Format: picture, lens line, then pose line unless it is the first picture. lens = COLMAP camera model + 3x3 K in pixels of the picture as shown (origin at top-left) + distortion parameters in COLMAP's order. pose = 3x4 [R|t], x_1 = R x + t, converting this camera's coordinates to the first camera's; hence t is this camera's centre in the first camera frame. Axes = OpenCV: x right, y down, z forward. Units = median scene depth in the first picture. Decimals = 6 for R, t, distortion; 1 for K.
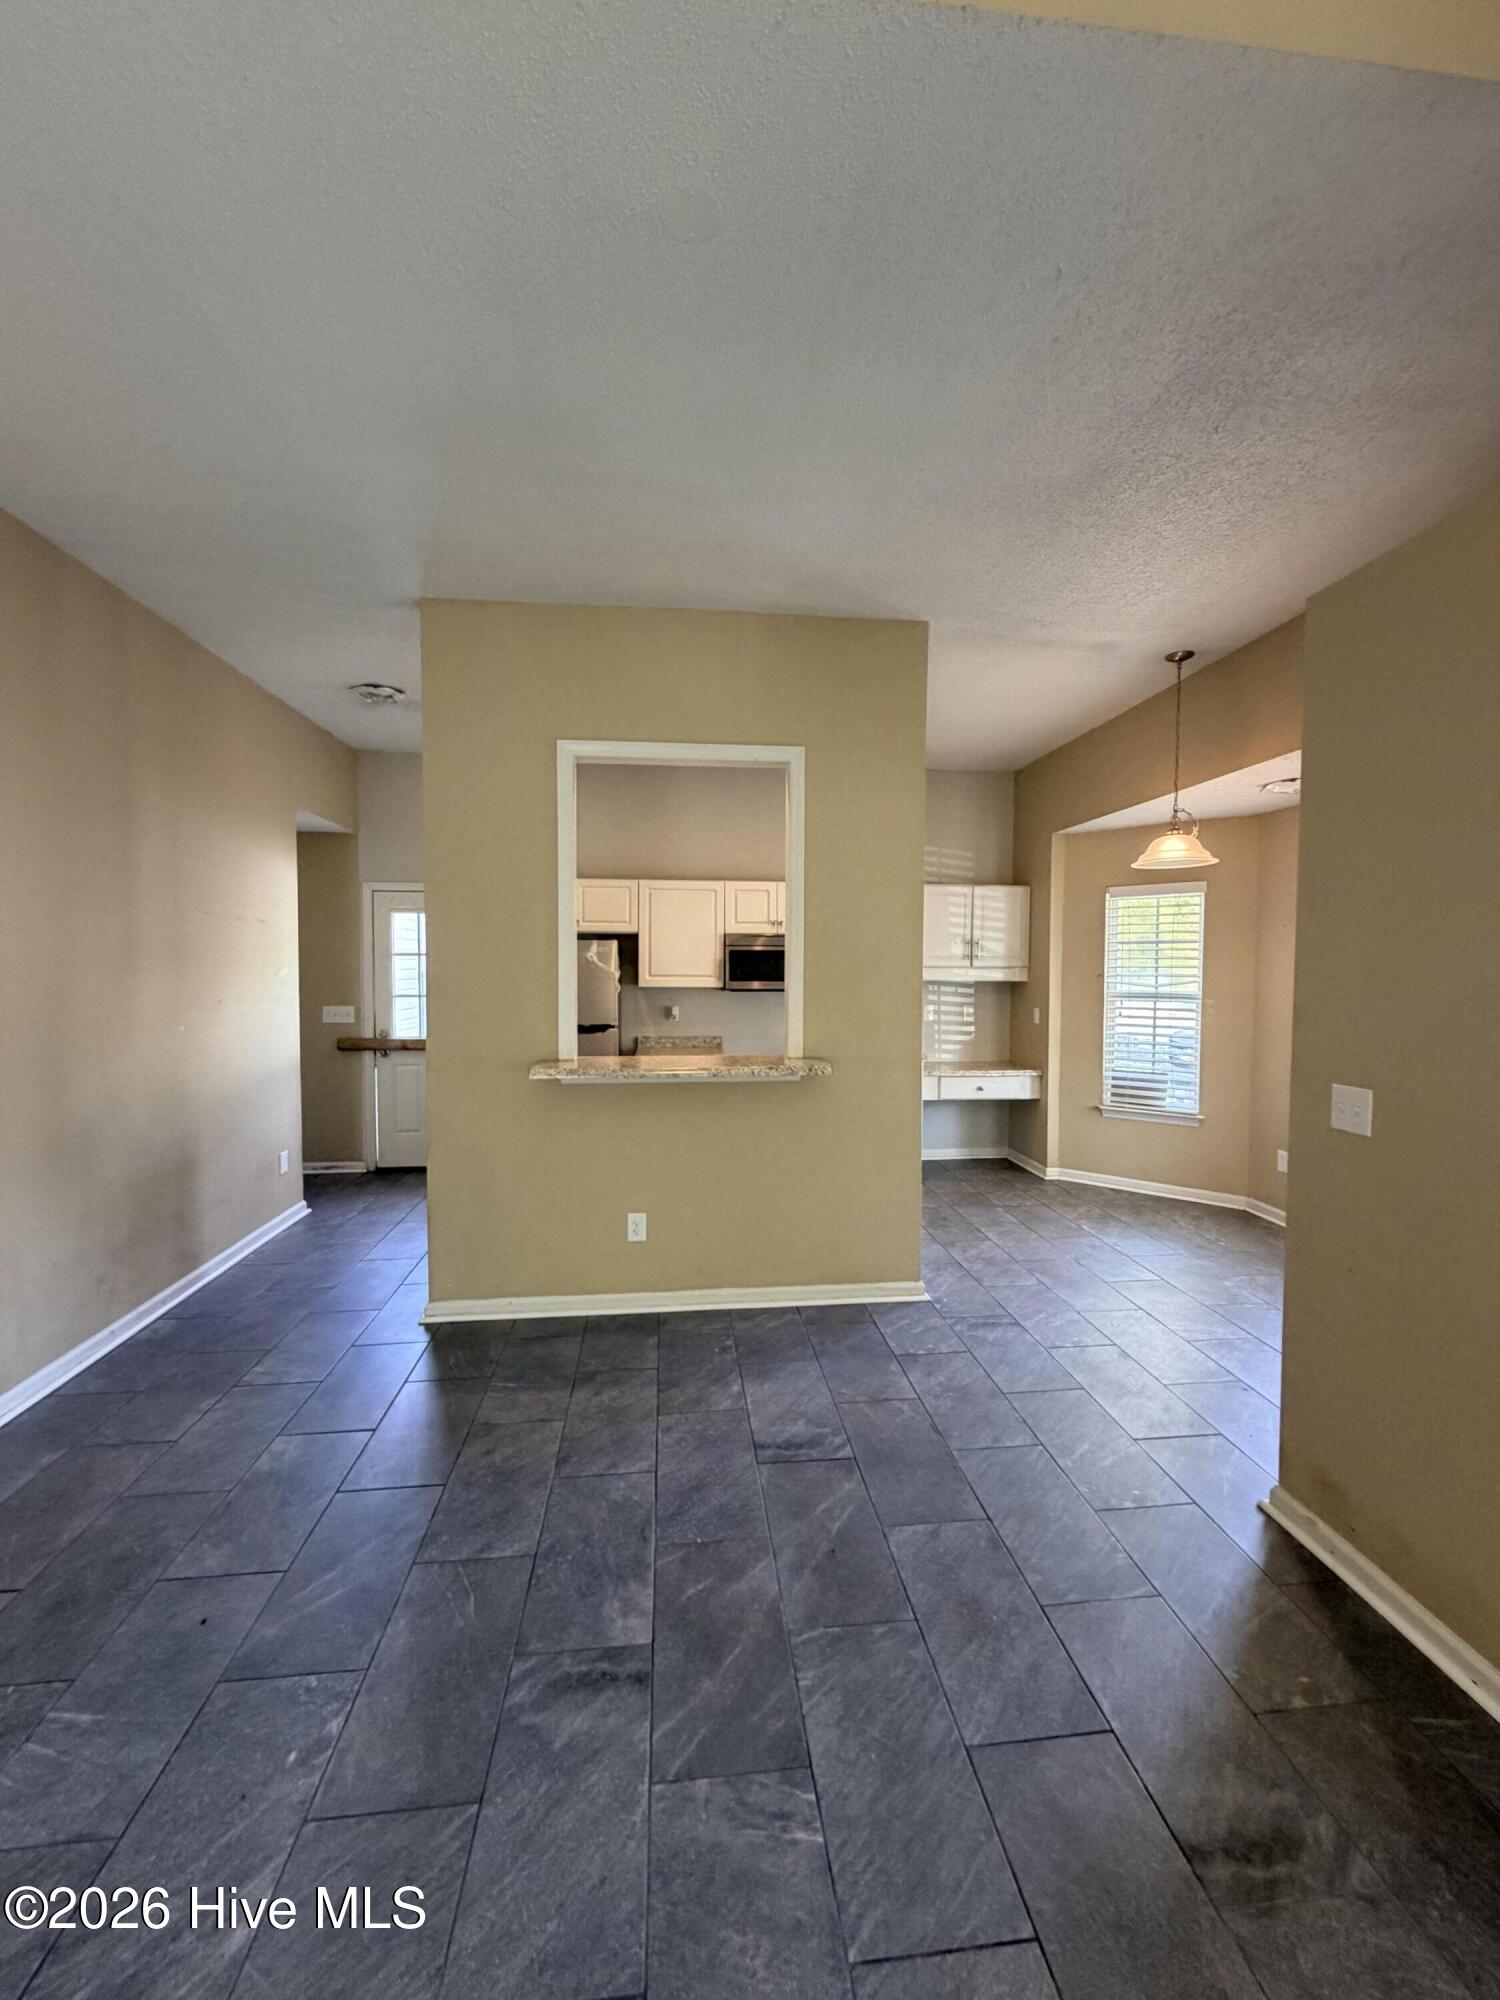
lens RADIAL K [[797.1, 0, 750.7], [0, 797.1, 995.2], [0, 0, 1]] dist [-0.002107, 0.000553]
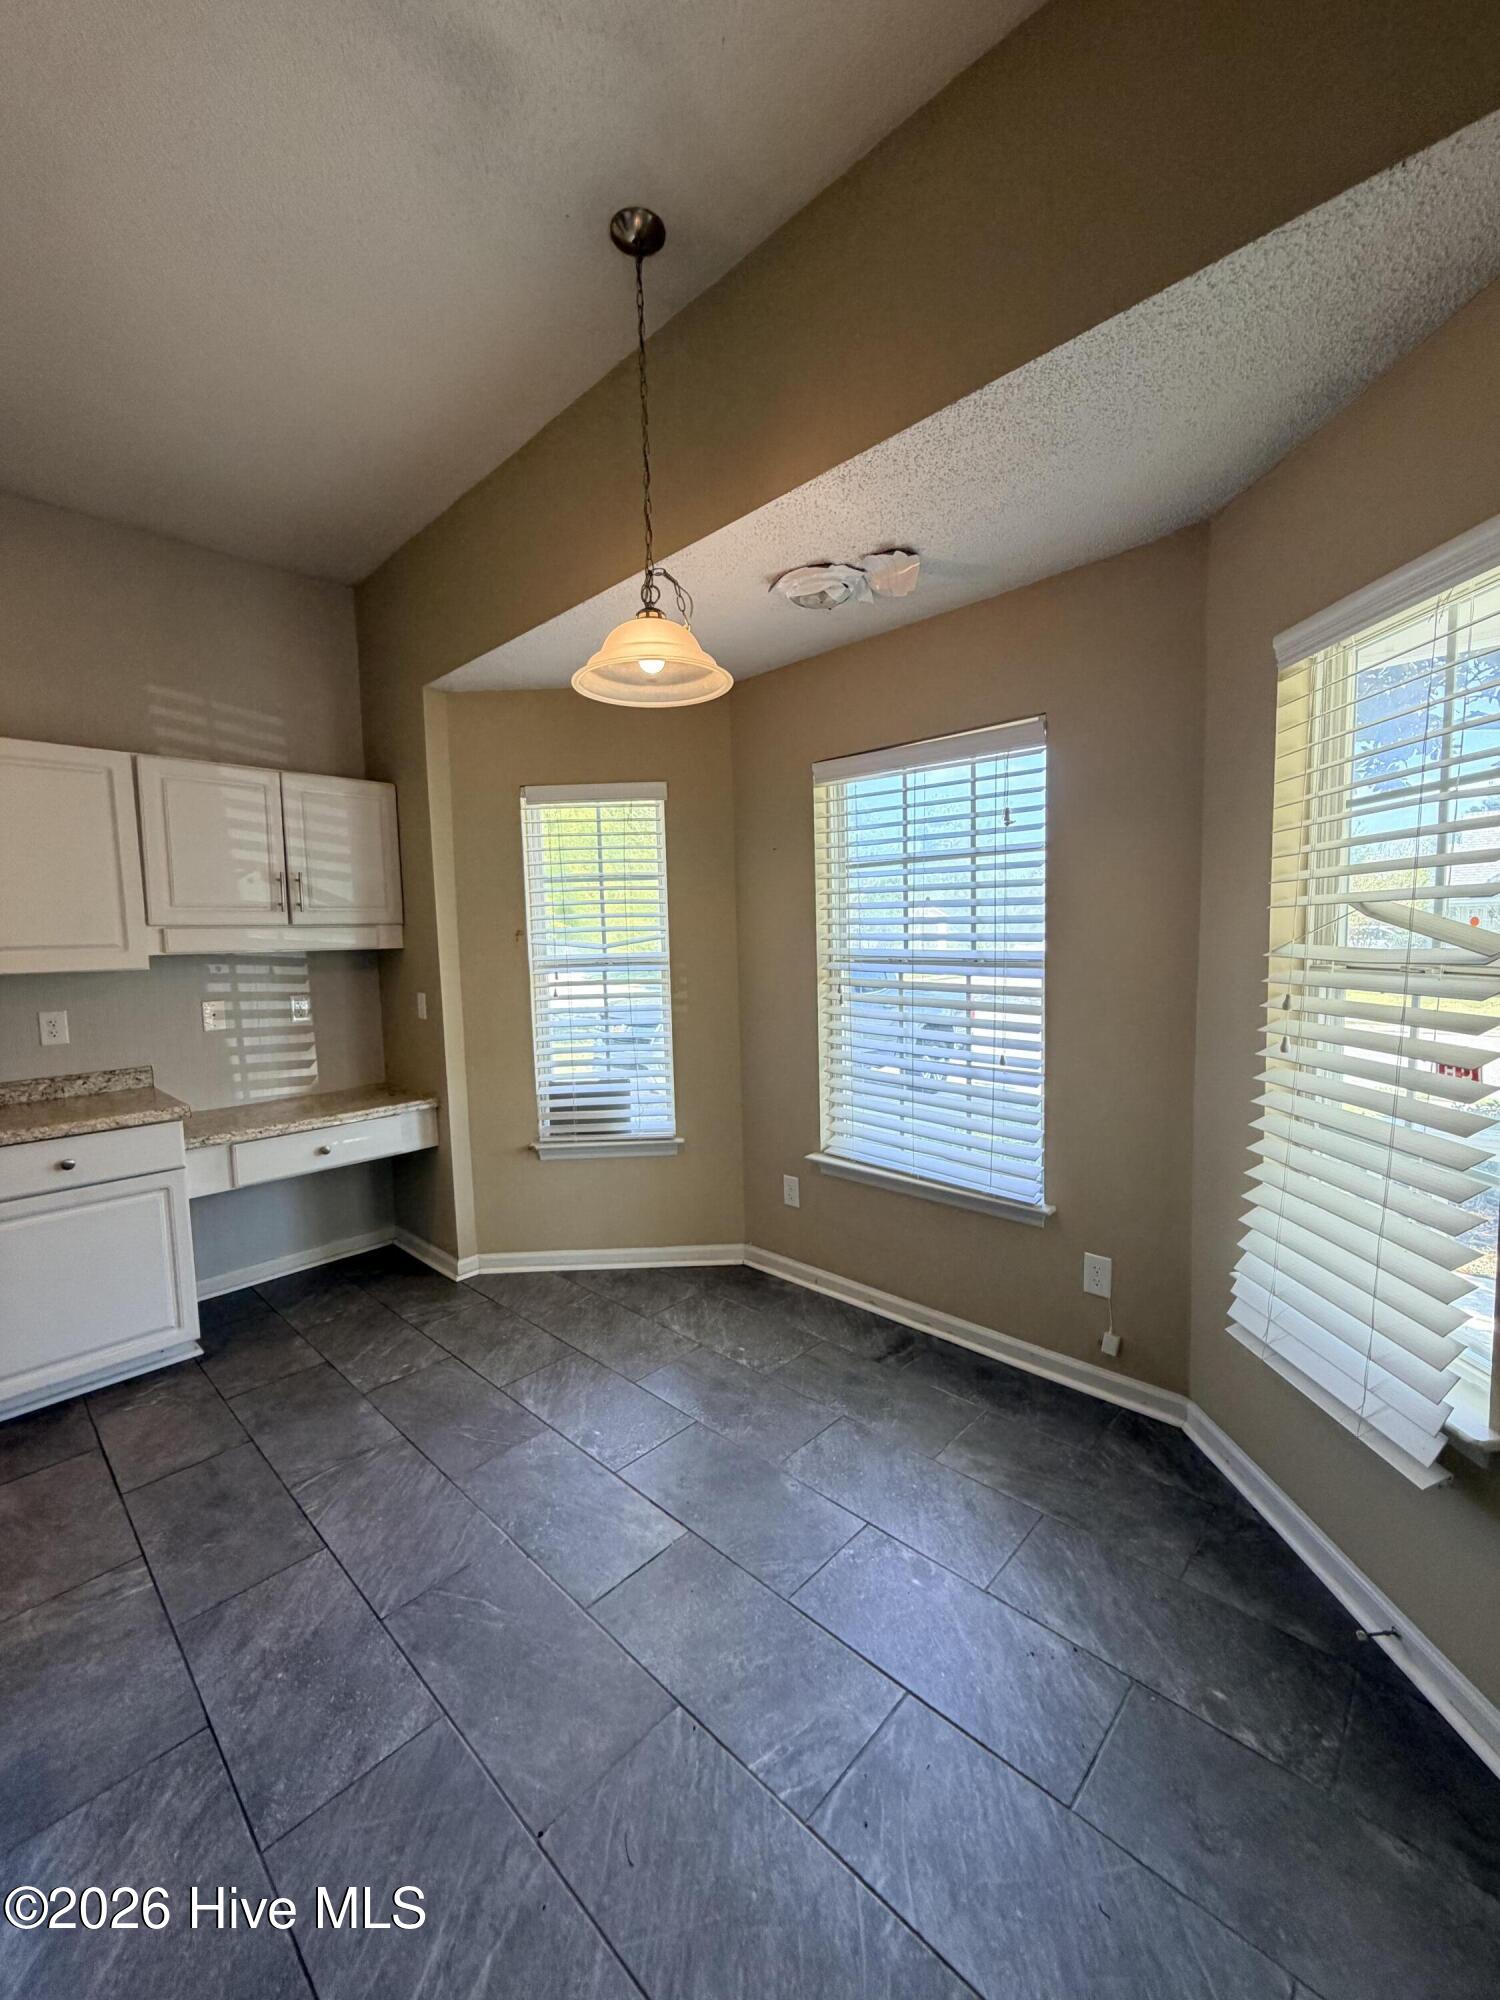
lens RADIAL K [[797.1, 0, 750.7], [0, 797.1, 995.2], [0, 0, 1]] dist [-0.002107, 0.000553]
pose [[0.764322, -0.075907, 0.640351, 0.180114], [0.056896, 0.997113, 0.050287, 0.001947], [-0.642320, -0.002002, 0.766434, 0.421175]]
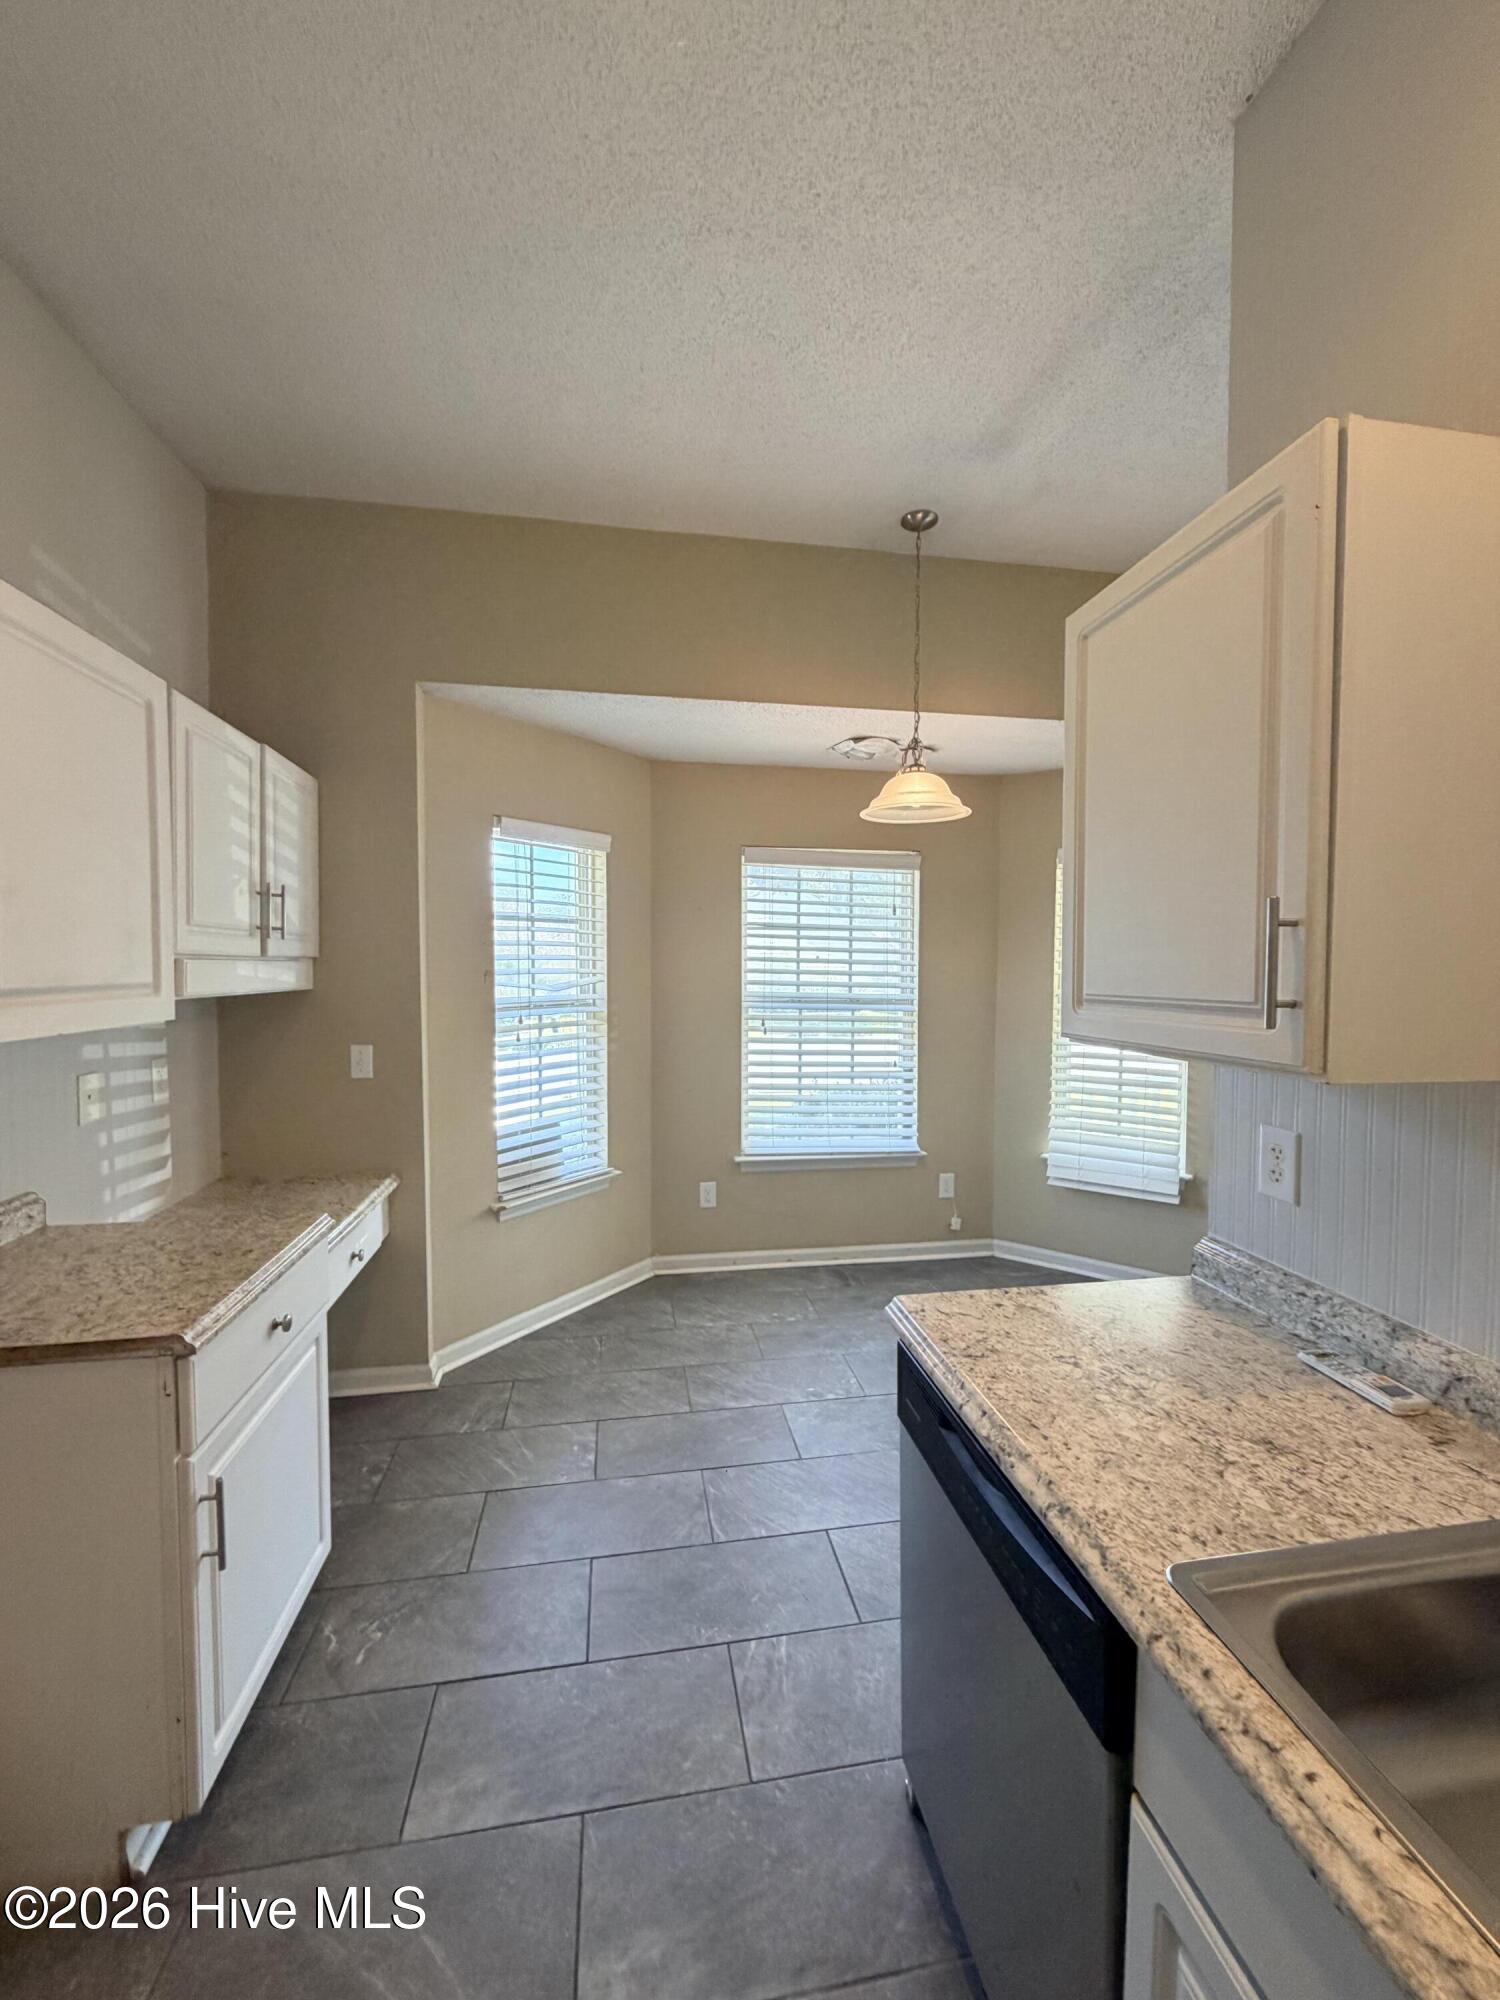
lens RADIAL K [[797.1, 0, 750.7], [0, 797.1, 995.2], [0, 0, 1]] dist [-0.002107, 0.000553]
pose [[-0.055558, -0.046033, 0.997394, -0.126075], [0.033774, 0.998278, 0.047955, -0.030156], [-0.997884, 0.036350, -0.053908, 0.850142]]
